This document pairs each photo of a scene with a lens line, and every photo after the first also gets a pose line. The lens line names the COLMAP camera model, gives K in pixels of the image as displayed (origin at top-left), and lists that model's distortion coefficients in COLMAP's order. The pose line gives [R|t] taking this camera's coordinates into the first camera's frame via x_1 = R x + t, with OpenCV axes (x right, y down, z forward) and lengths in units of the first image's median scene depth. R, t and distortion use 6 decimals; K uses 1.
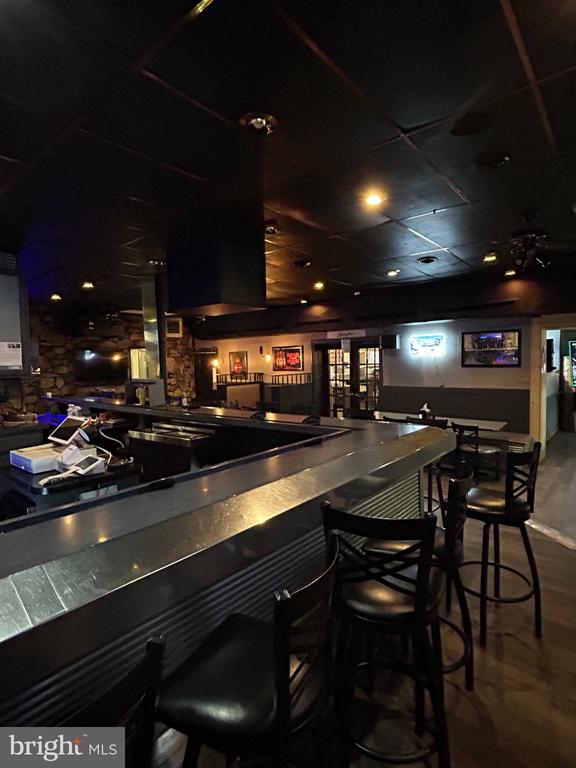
lens RADIAL K [[403.7, 0, 287.4], [0, 403.7, 384.2], [0, 0, 1]] dist [-0.001762, 0.001486]
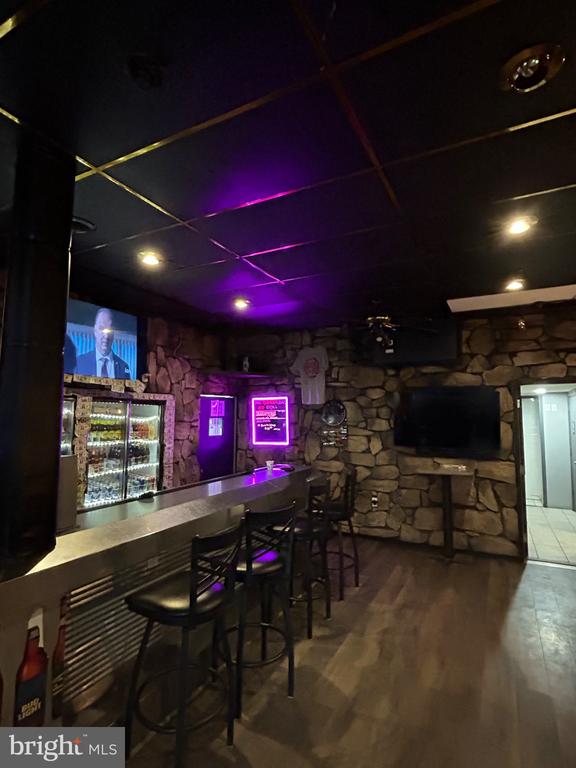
lens RADIAL K [[403.7, 0, 292.1], [0, 403.7, 384.9], [0, 0, 1]] dist [-0.001762, 0.001486]
pose [[0.208915, -0.063018, -0.975901, 0.050904], [-0.059040, 0.995289, -0.076909, -0.093344], [0.976150, 0.073684, 0.204210, 1.693968]]
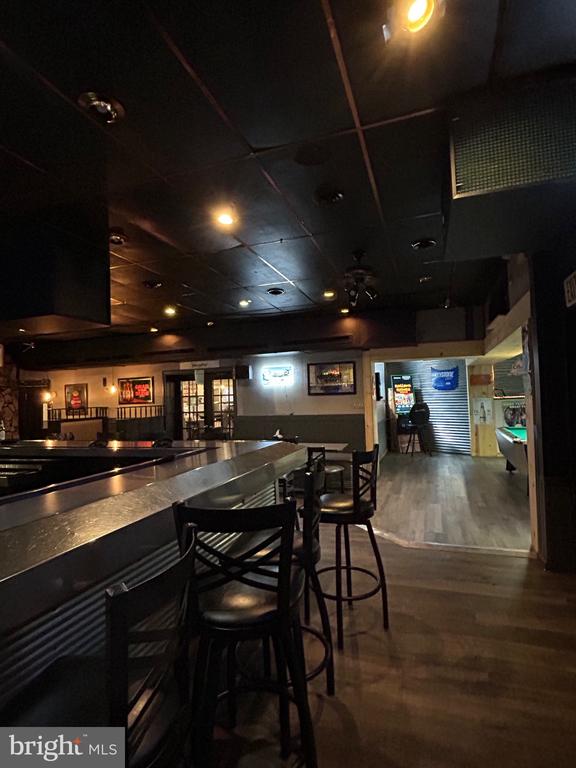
lens RADIAL K [[403.7, 0, 288.7], [0, 403.7, 382.9], [0, 0, 1]] dist [-0.001762, 0.001486]
pose [[0.935349, 0.004022, 0.353704, 0.001982], [0.031922, 0.994896, -0.095727, 0.039576], [-0.352284, 0.100829, 0.930446, 0.020357]]
